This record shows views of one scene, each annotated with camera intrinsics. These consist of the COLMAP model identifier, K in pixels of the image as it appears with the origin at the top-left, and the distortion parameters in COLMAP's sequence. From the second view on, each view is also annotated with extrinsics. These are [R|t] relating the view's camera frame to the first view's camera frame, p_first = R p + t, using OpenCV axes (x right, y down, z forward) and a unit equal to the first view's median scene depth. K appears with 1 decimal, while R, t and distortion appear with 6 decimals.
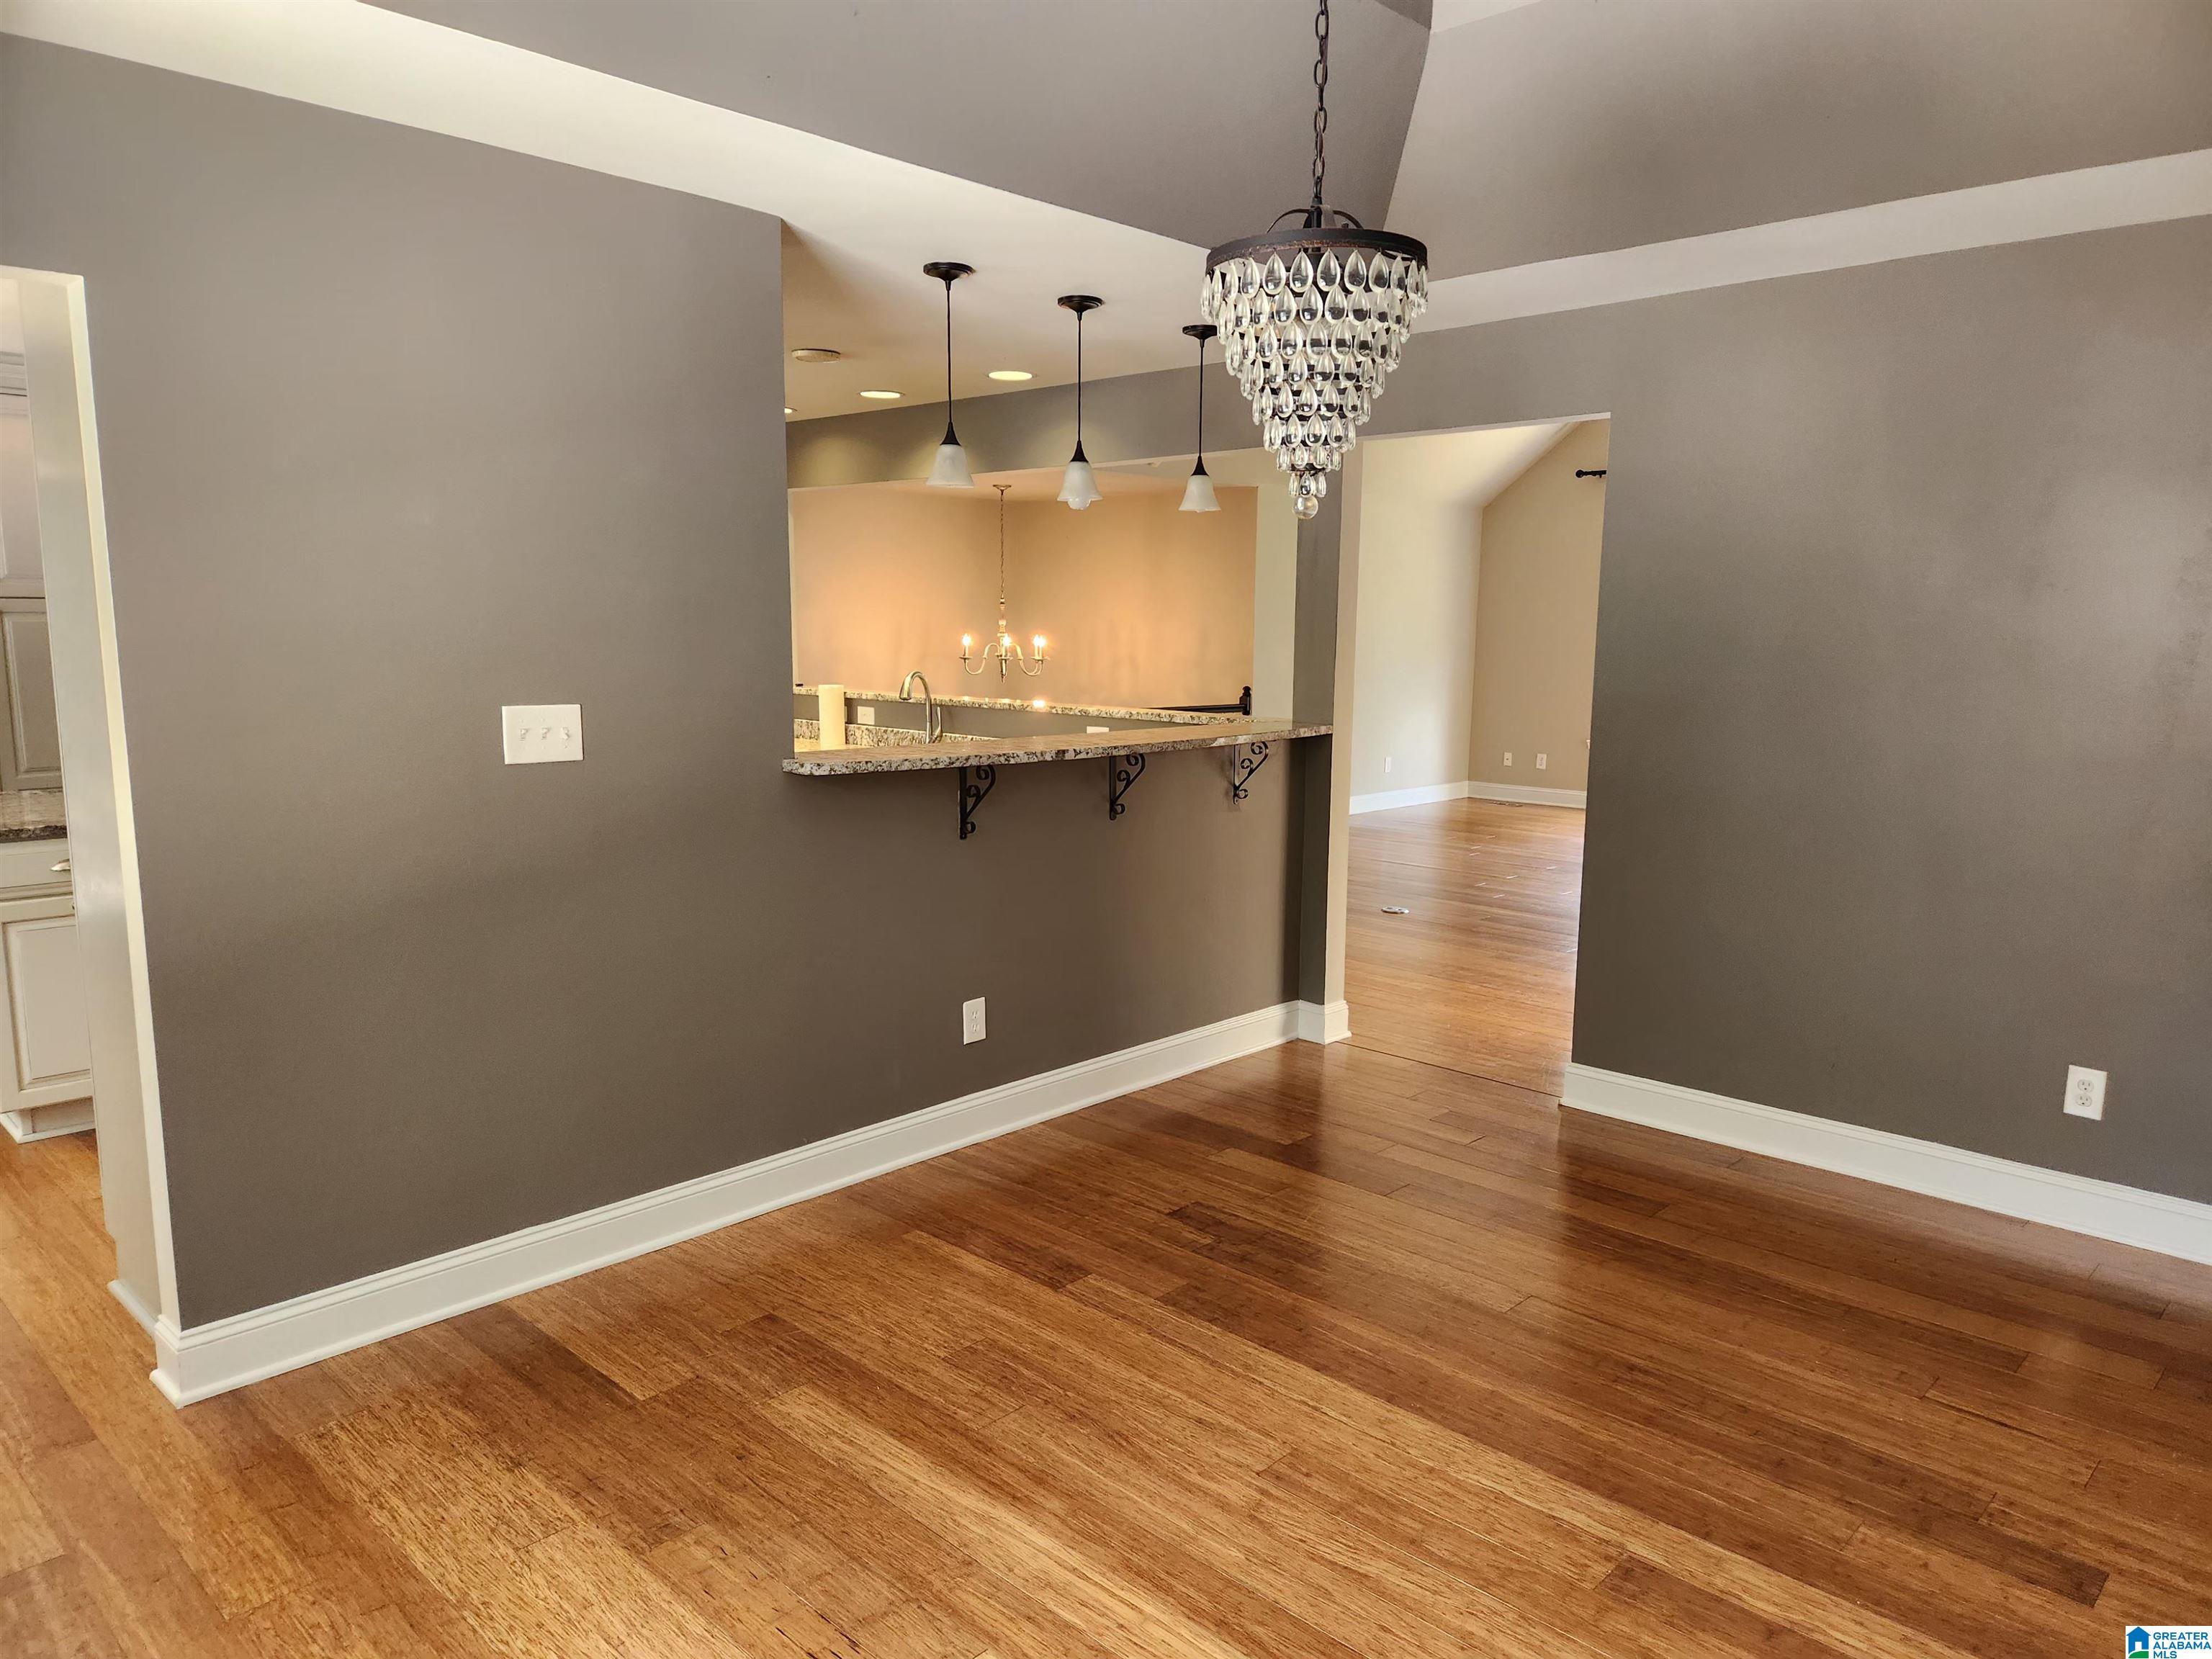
lens RADIAL K [[1481.3, 0, 1117.7], [0, 1481.3, 835.4], [0, 0, 1]] dist [0.089712, -0.085588]
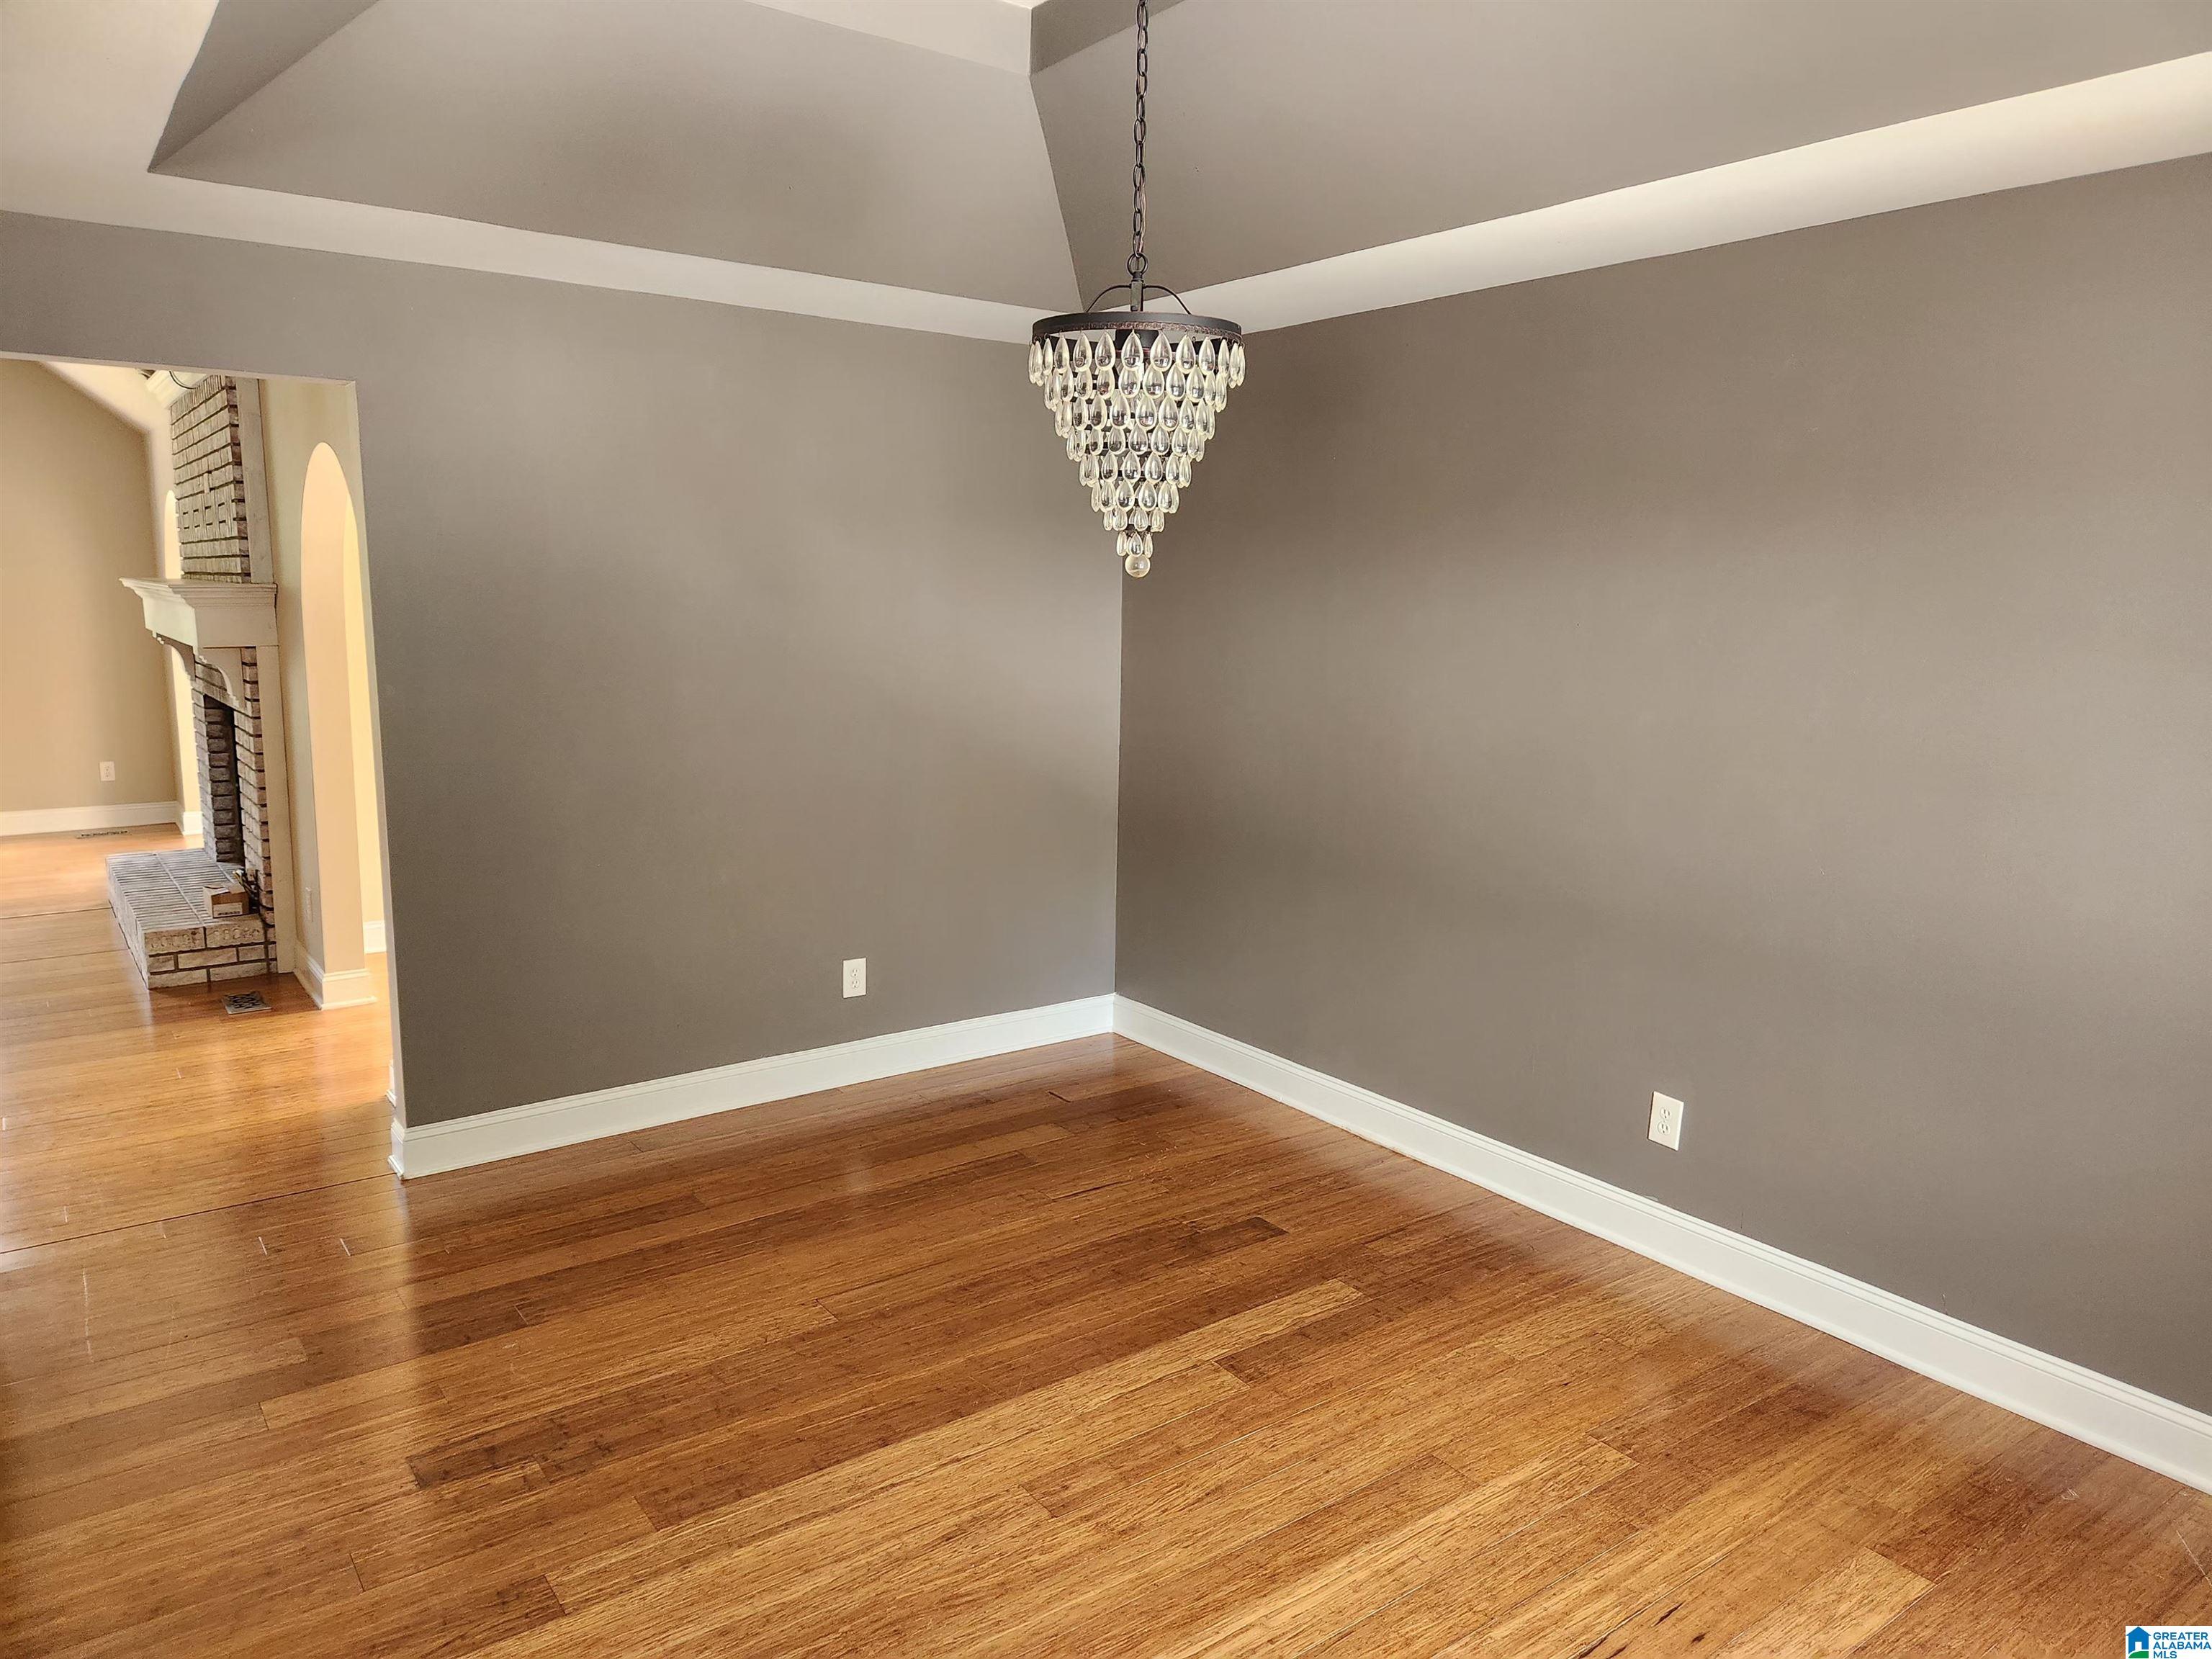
lens RADIAL K [[1495.6, 0, 1106.5], [0, 1495.6, 777.2], [0, 0, 1]] dist [0.043398, -0.032234]
pose [[0.186264, -0.138524, 0.972685, -0.717841], [0.137240, 0.983973, 0.113851, -0.153030], [-0.972867, 0.112285, 0.202290, 0.619570]]
